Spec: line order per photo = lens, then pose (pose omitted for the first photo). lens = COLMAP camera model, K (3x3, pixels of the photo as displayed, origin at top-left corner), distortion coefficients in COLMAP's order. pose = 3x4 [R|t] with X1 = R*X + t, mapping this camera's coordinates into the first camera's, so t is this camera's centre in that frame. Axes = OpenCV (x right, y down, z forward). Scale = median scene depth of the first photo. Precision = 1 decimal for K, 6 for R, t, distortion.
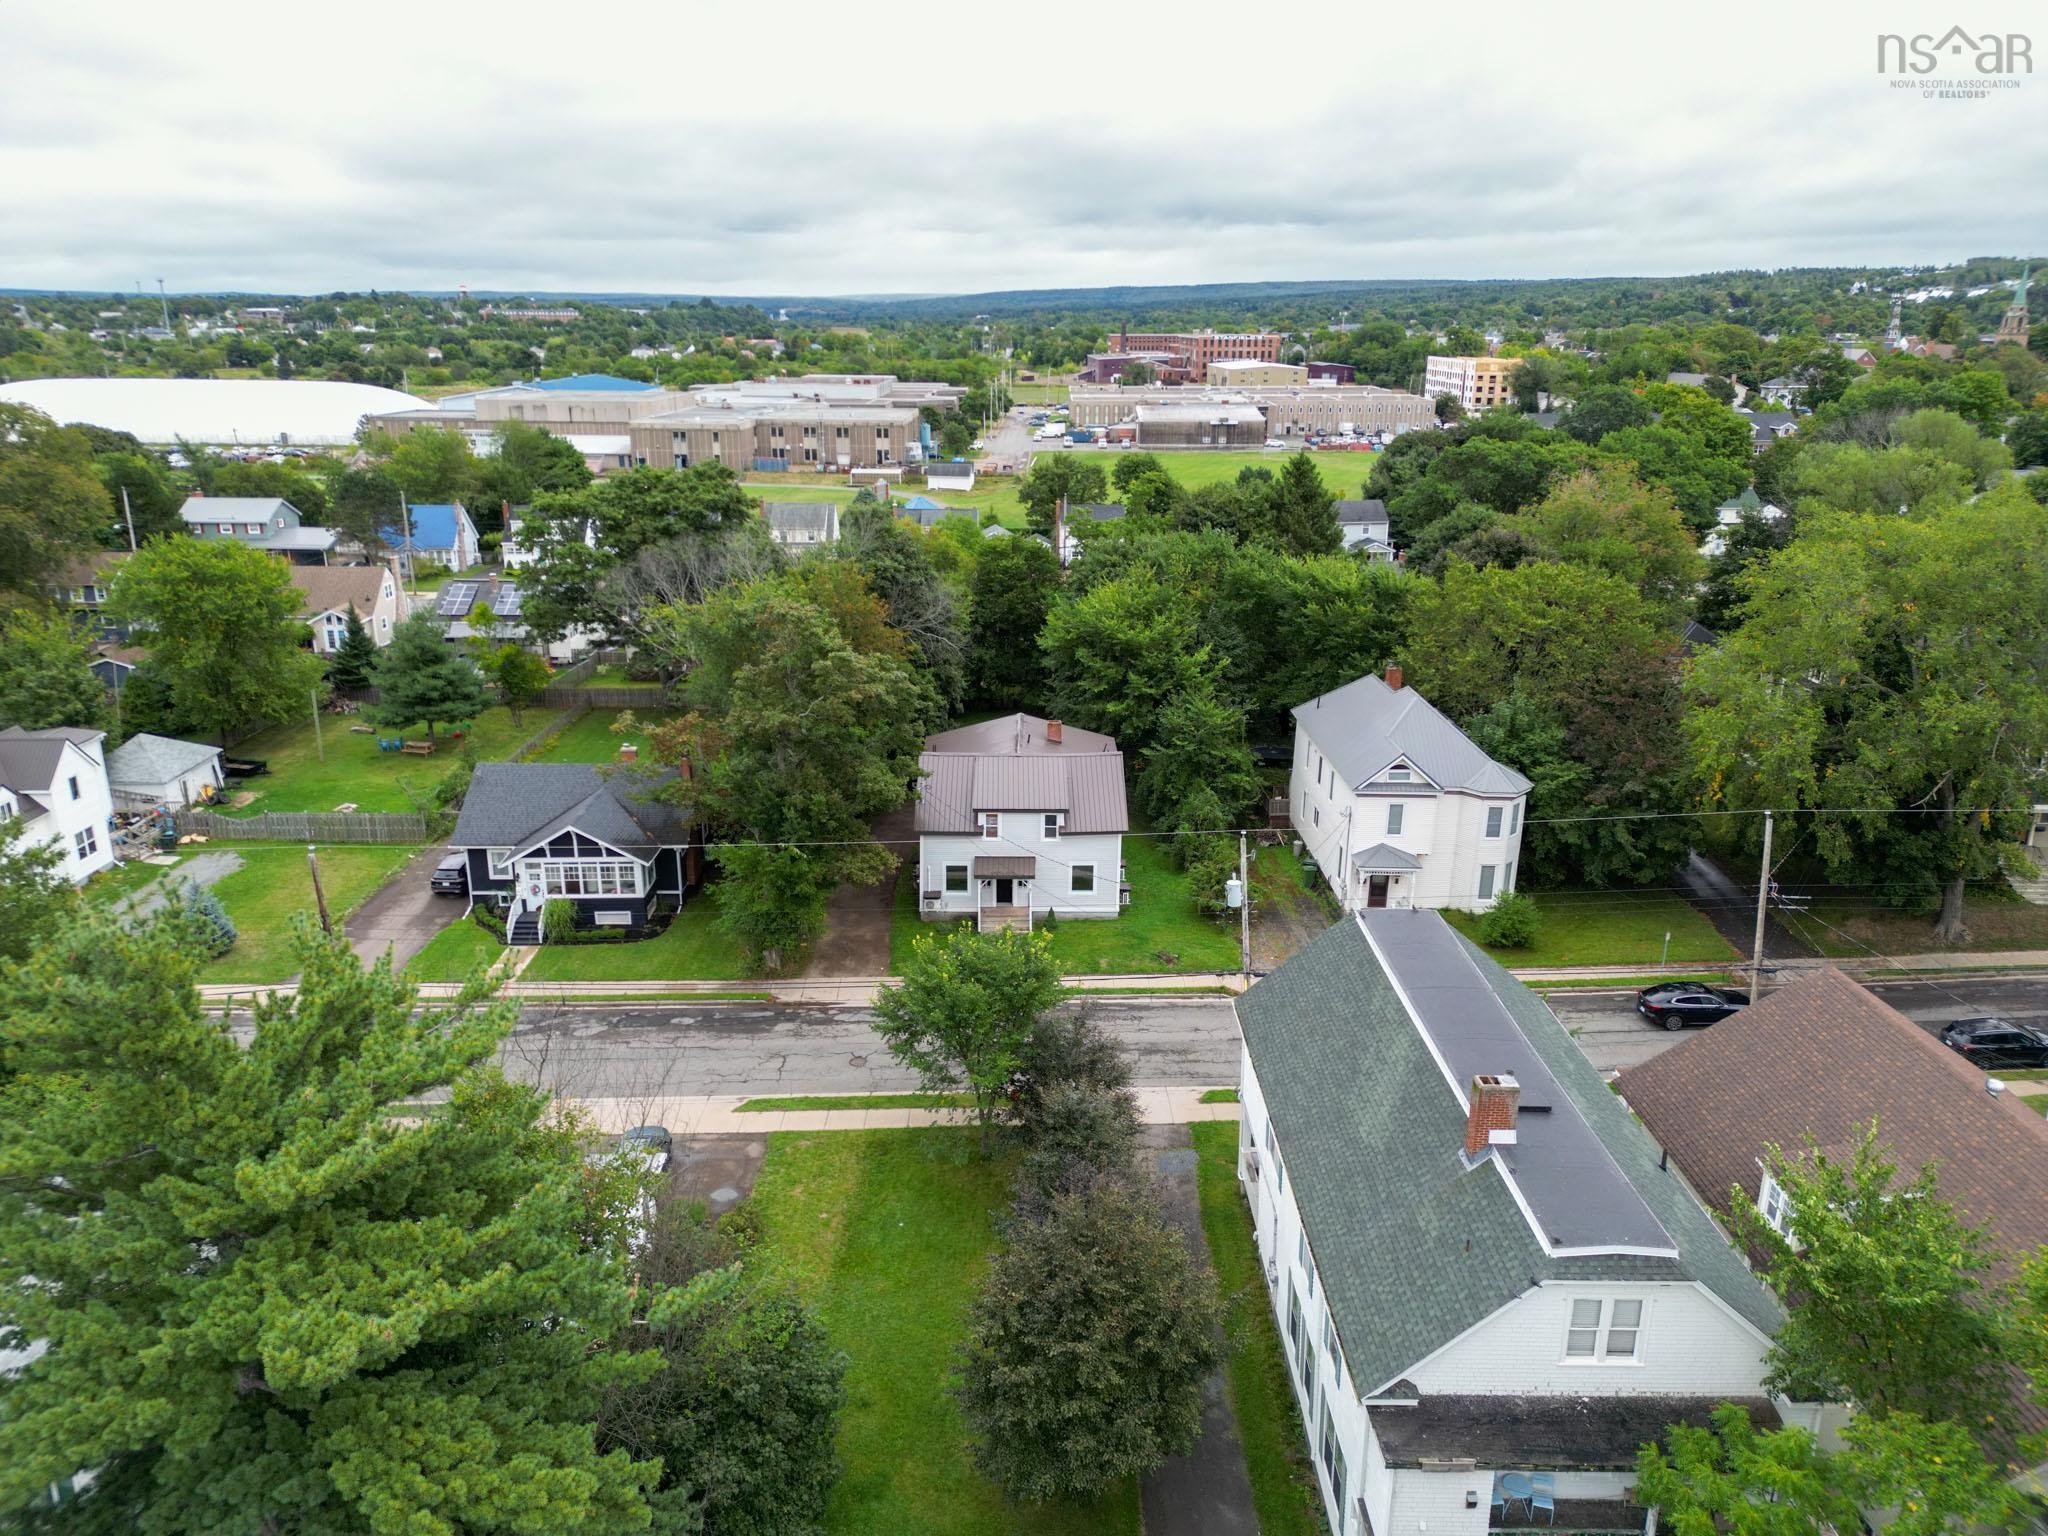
lens RADIAL K [[1422.7, 0, 1024.0], [0, 1422.7, 768.0], [0, 0, 1]] dist [0.085745, -0.092564]
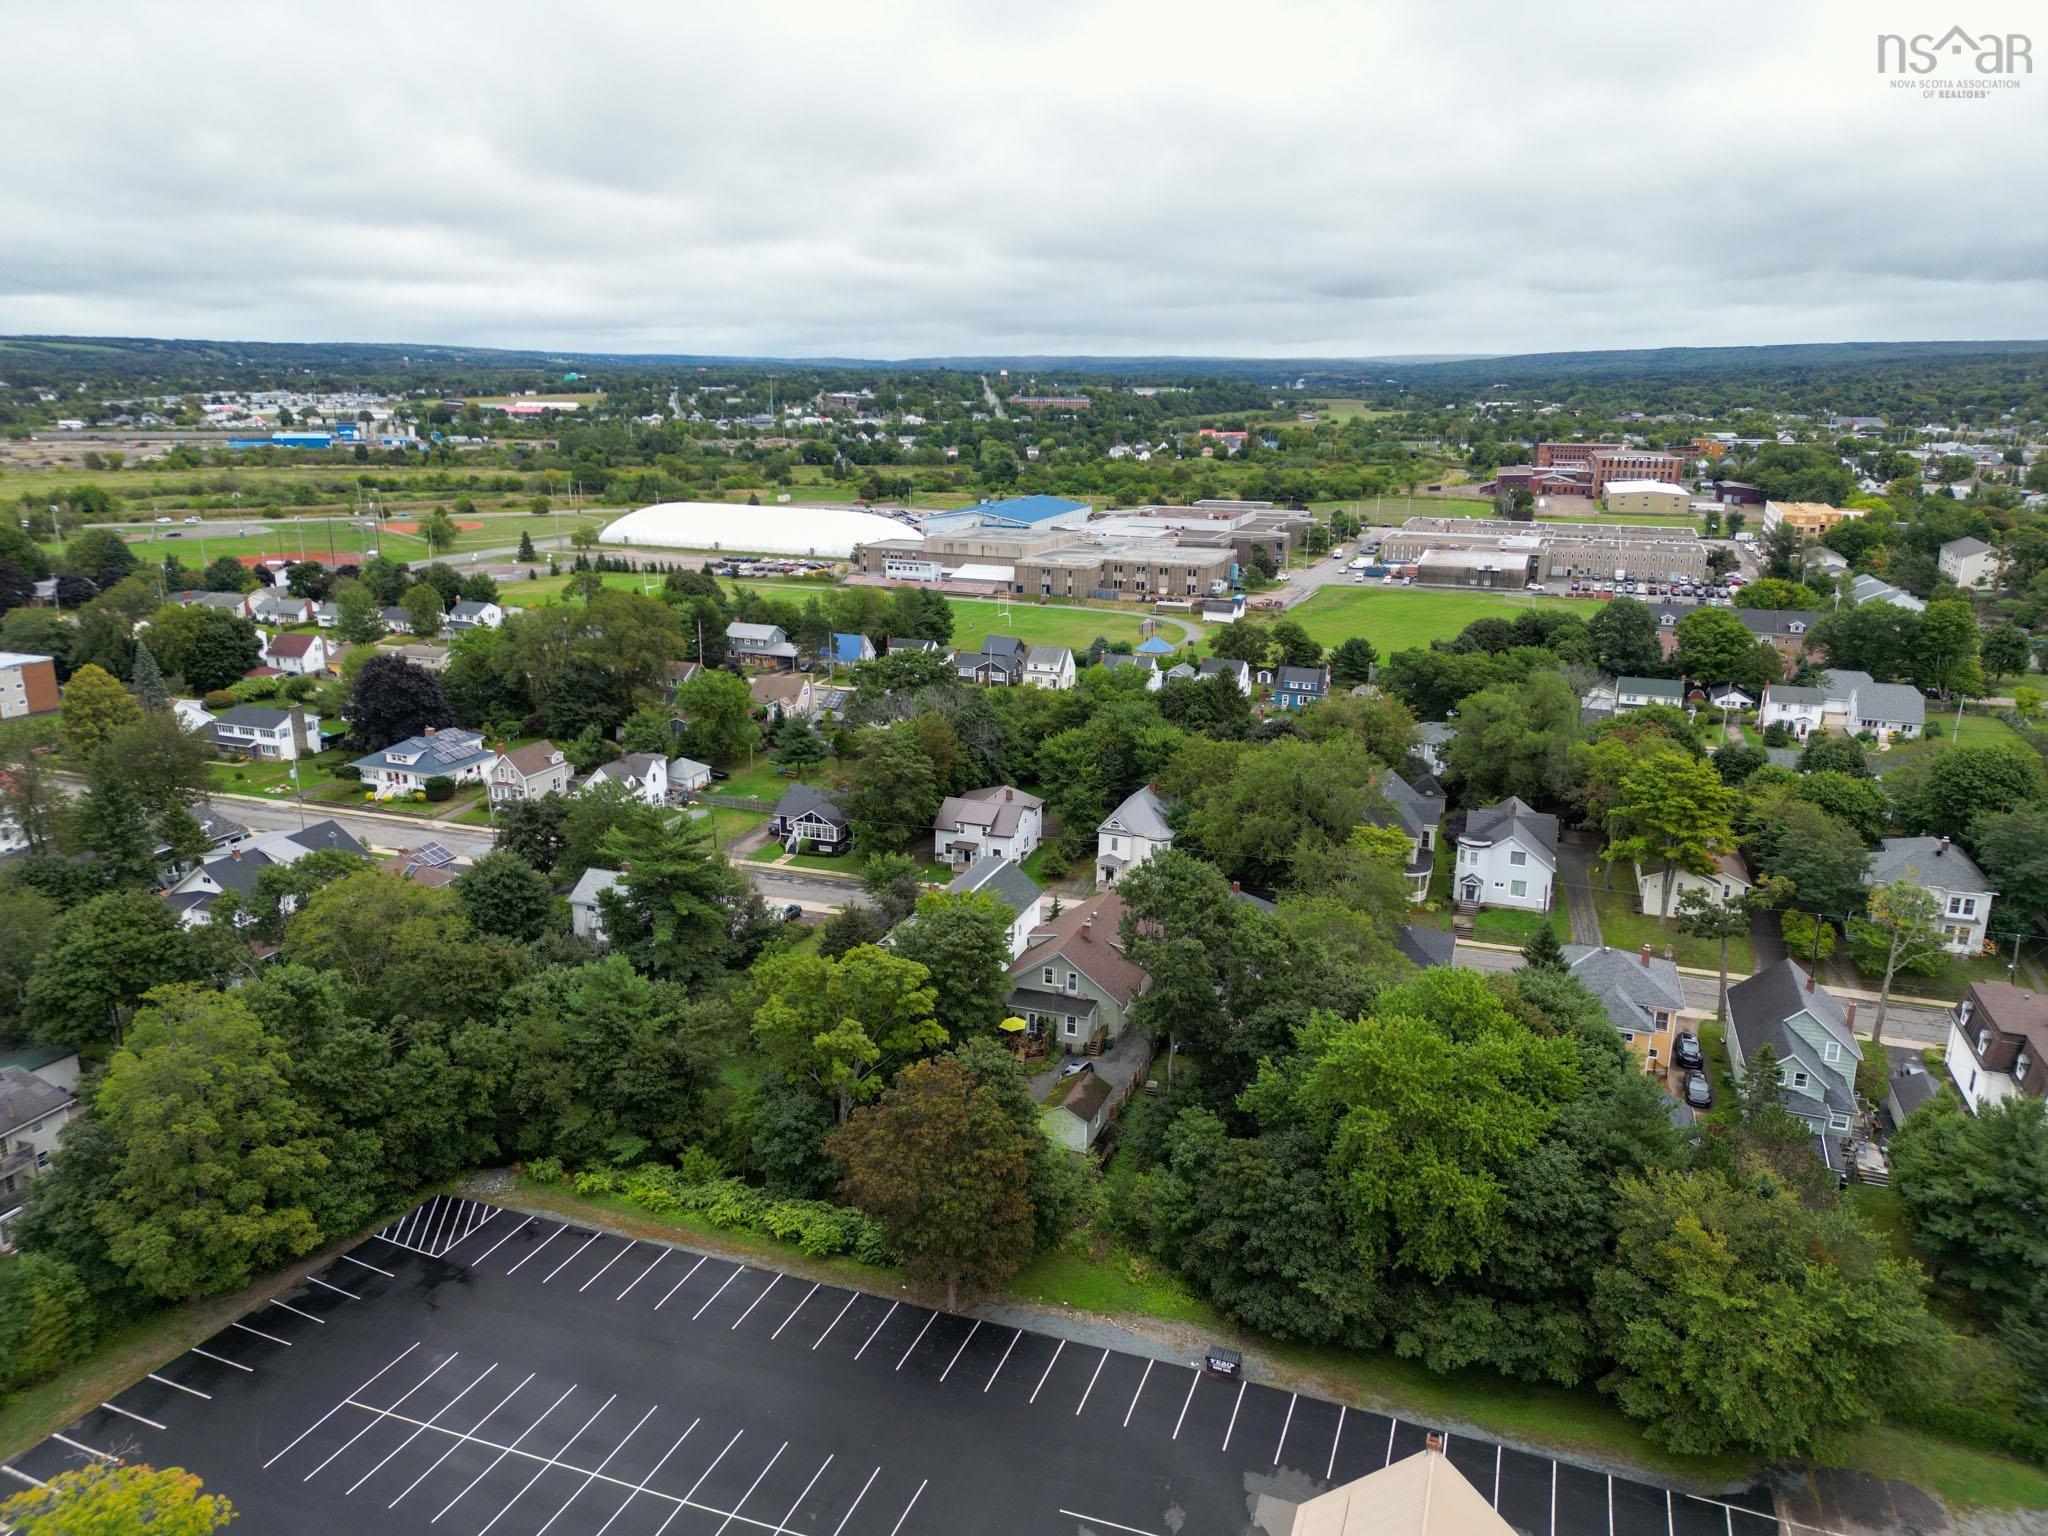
lens RADIAL K [[1422.7, 0, 1024.0], [0, 1422.7, 768.0], [0, 0, 1]] dist [0.085745, -0.092564]
pose [[0.938674, 0.096829, -0.330930, 0.672977], [-0.108993, 0.993873, -0.018351, -0.023543], [0.327125, 0.053294, 0.943477, -0.995728]]
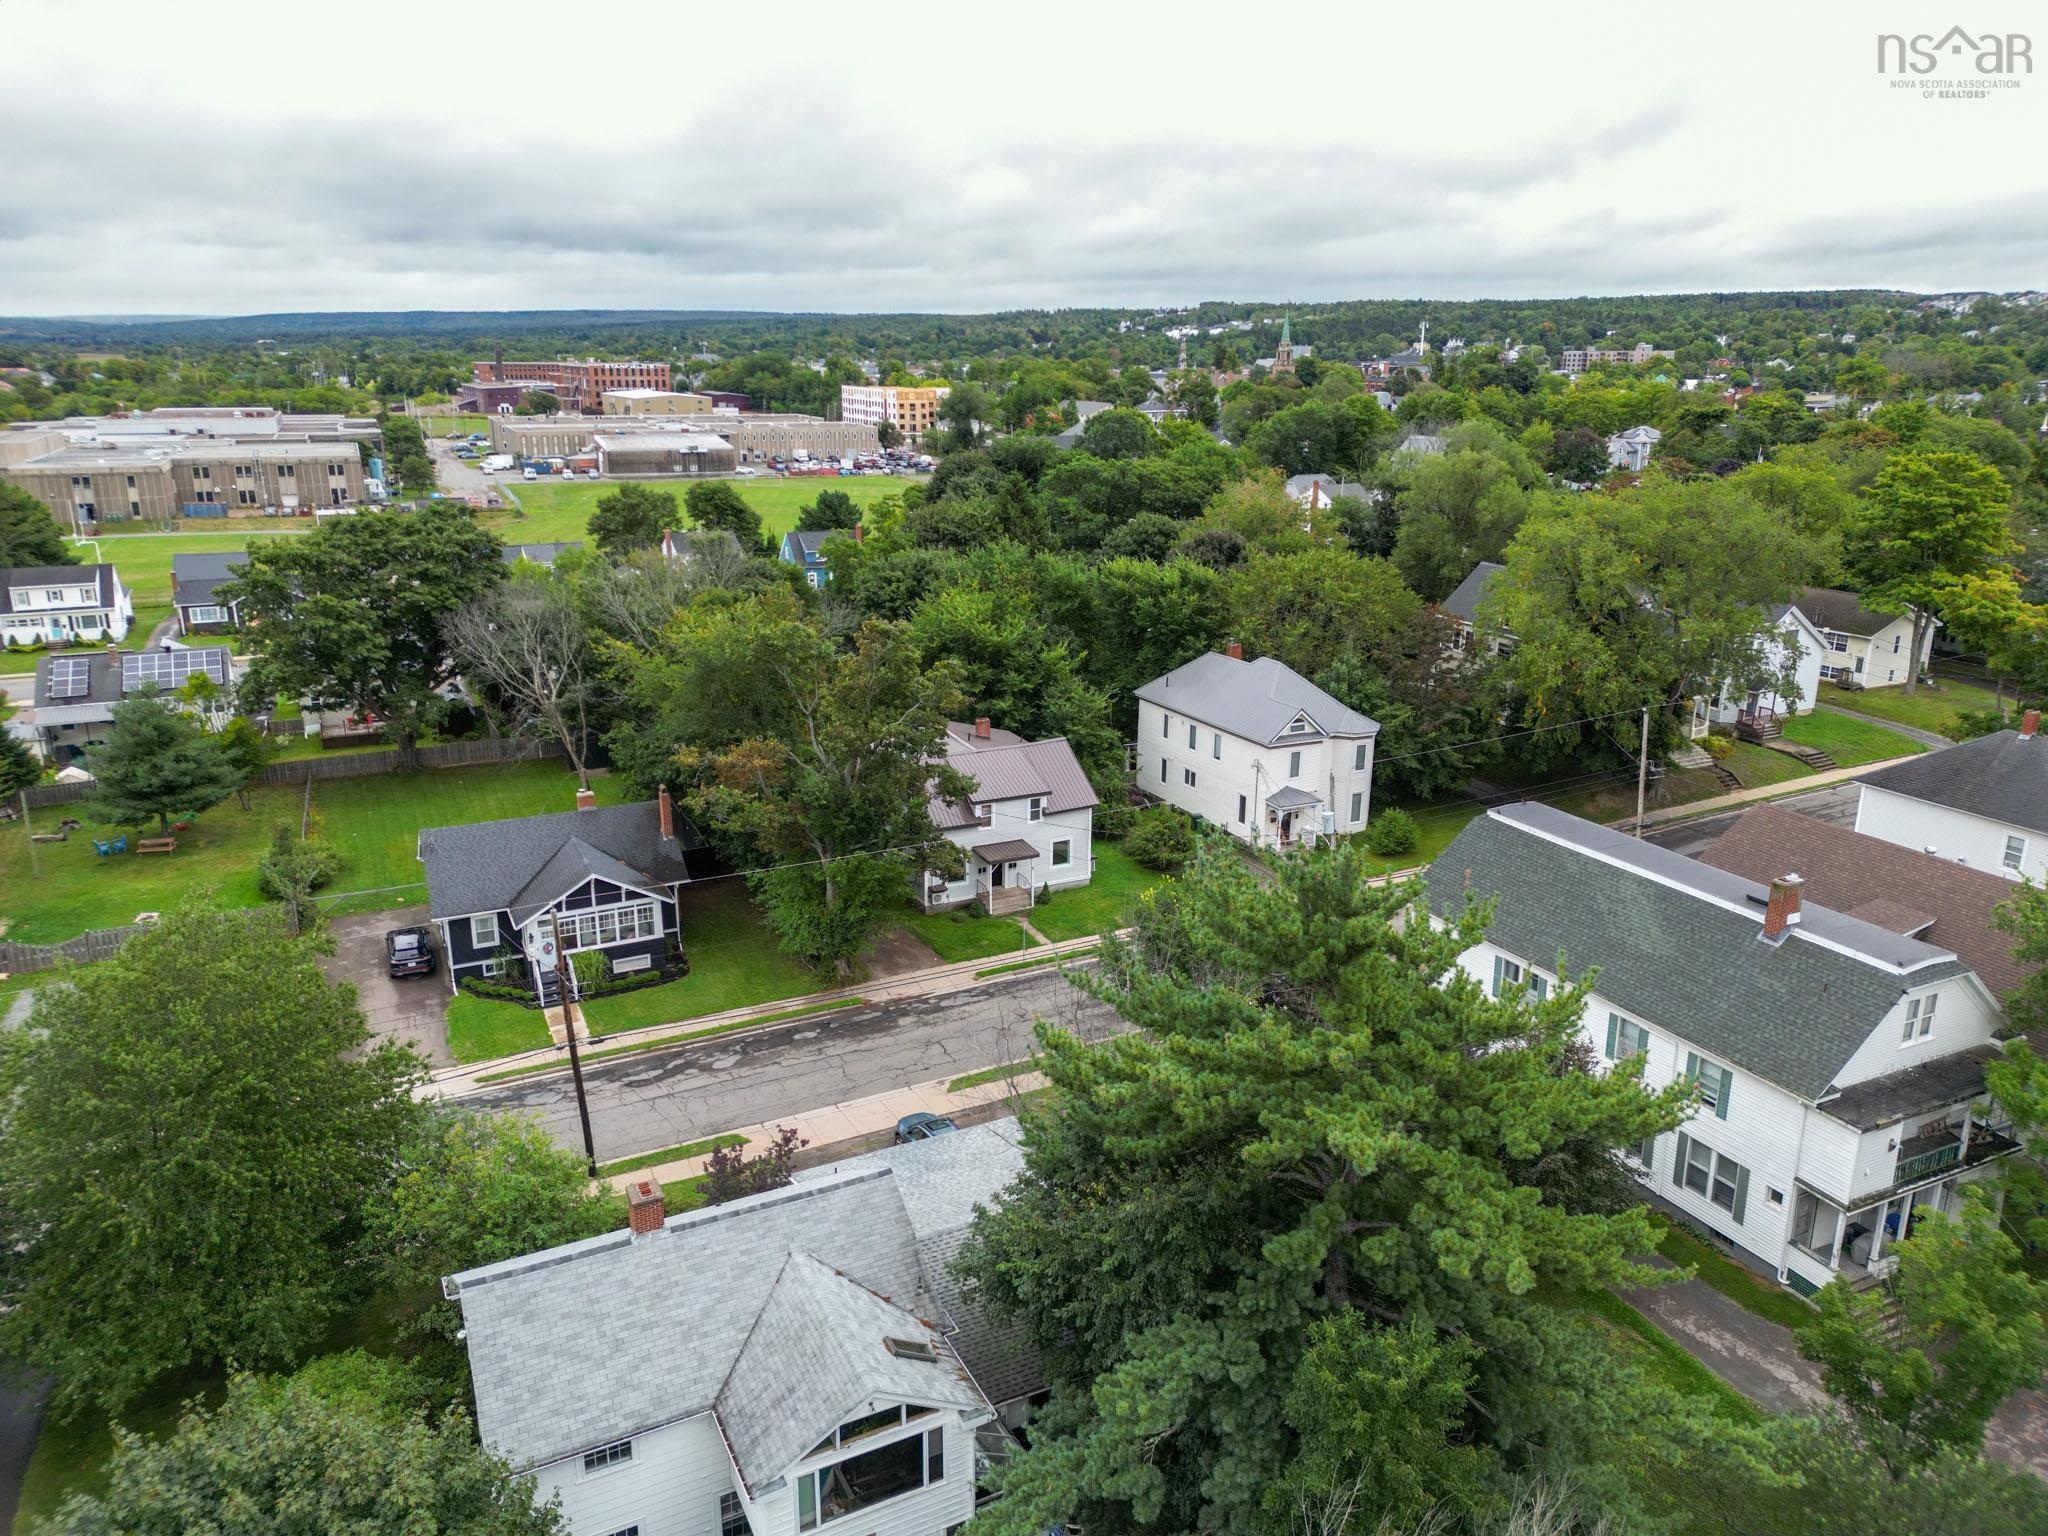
lens RADIAL K [[1422.7, 0, 1024.0], [0, 1422.7, 768.0], [0, 0, 1]] dist [0.085745, -0.092564]
pose [[0.902422, -0.120977, 0.413519, -0.331748], [0.128730, 0.991637, 0.009183, -0.001329], [-0.411172, 0.044946, 0.910449, -0.000308]]
